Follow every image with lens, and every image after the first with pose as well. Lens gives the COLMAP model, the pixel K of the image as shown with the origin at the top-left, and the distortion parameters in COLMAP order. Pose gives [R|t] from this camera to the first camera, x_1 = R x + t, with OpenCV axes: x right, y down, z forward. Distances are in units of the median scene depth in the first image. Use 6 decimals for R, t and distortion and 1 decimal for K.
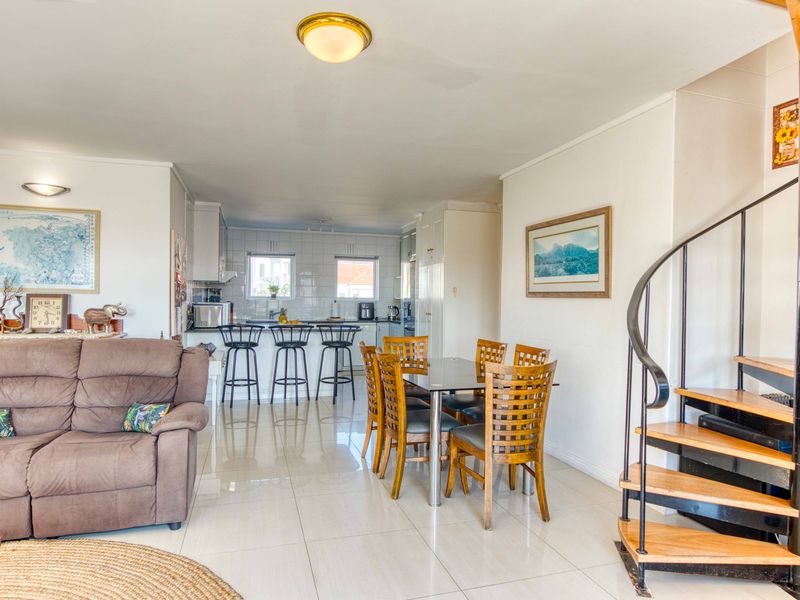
lens RADIAL K [[483.5, 0, 396.7], [0, 483.5, 304.0], [0, 0, 1]] dist [-0.000866, 0.002431]
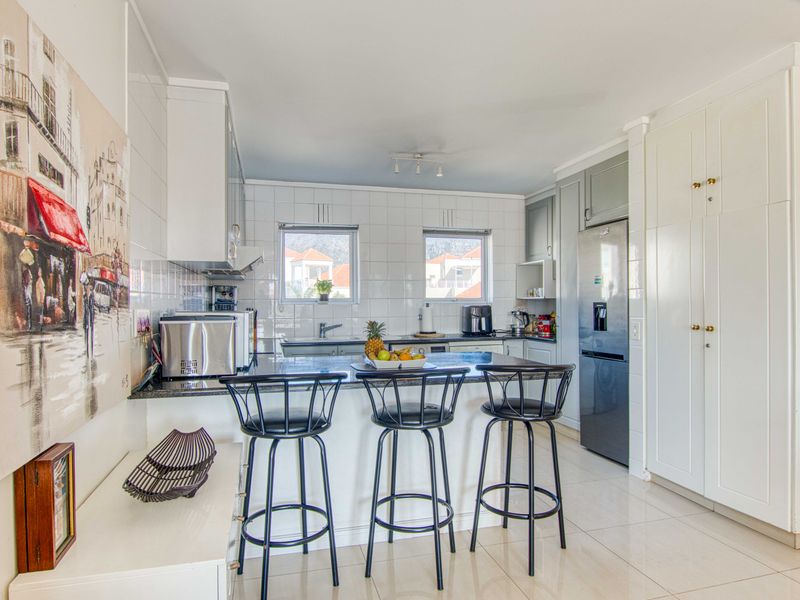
lens RADIAL K [[483.5, 0, 396.7], [0, 483.5, 304.0], [0, 0, 1]] dist [-0.000866, 0.002431]
pose [[0.999189, -0.019369, -0.035309, -0.300191], [0.019096, 0.999785, -0.008040, -0.005437], [0.035457, 0.007359, 0.999344, 0.854370]]
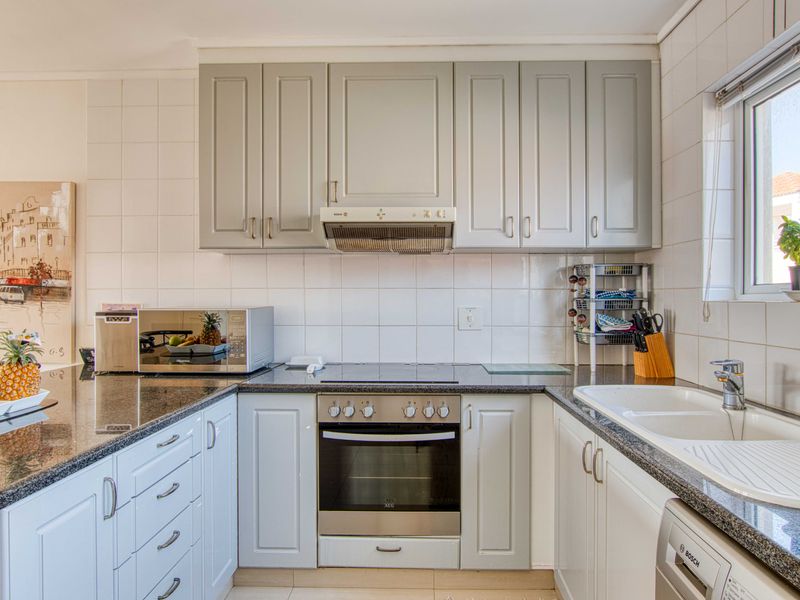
lens RADIAL K [[521.8, 0, 389.3], [0, 521.8, 295.5], [0, 0, 1]] dist [-0.007243, 0.000551]
pose [[-0.313762, -0.017001, -0.949350, -0.052523], [-0.013114, 0.999822, -0.013571, -0.013557], [0.949411, 0.008192, -0.313929, 1.898148]]
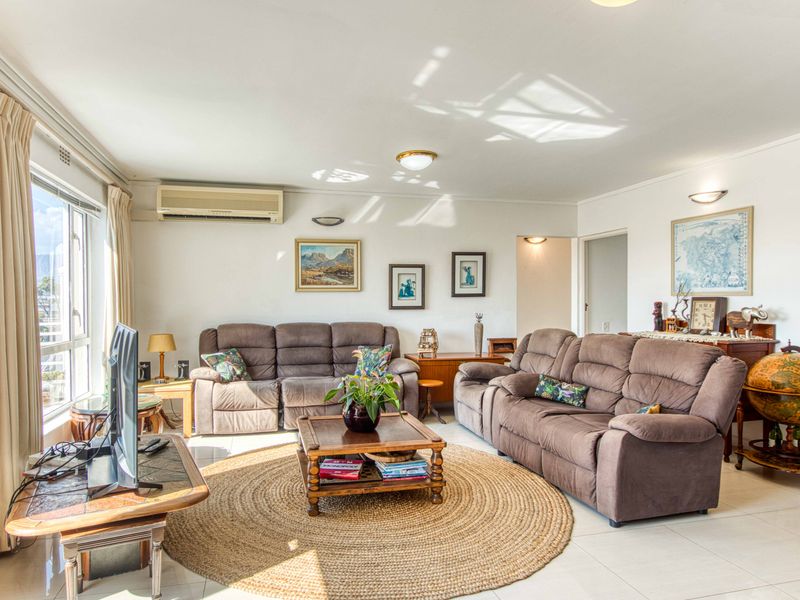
lens RADIAL K [[521.8, 0, 389.3], [0, 521.8, 295.5], [0, 0, 1]] dist [-0.007243, 0.000551]
pose [[-0.045320, -0.022122, -0.998728, 0.414797], [-0.003769, 0.999751, -0.021974, 0.002803], [0.998965, 0.002768, -0.045392, 0.353516]]
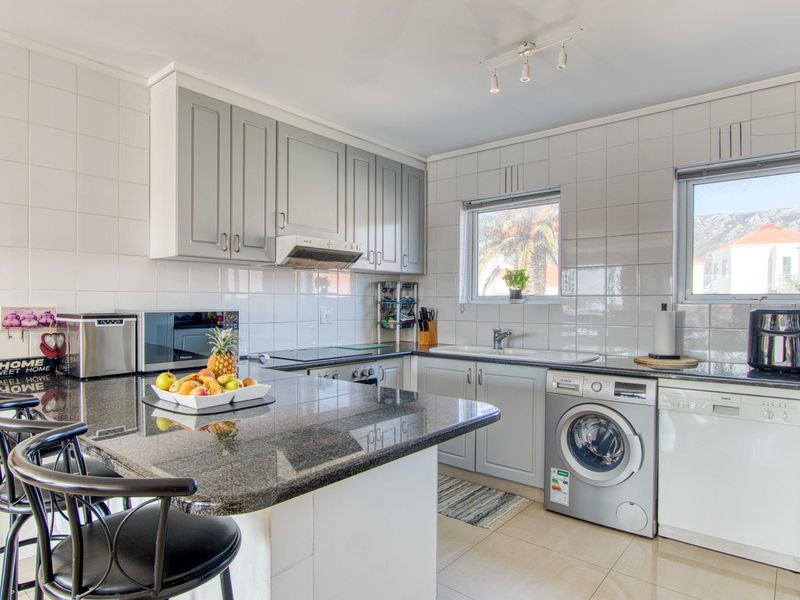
lens RADIAL K [[483.5, 0, 396.7], [0, 483.5, 304.0], [0, 0, 1]] dist [-0.000866, 0.002431]
pose [[0.539752, -0.006971, -0.841795, 0.107833], [-0.004715, 0.999925, -0.011303, -0.006517], [0.841811, 0.010070, 0.539678, 1.404880]]
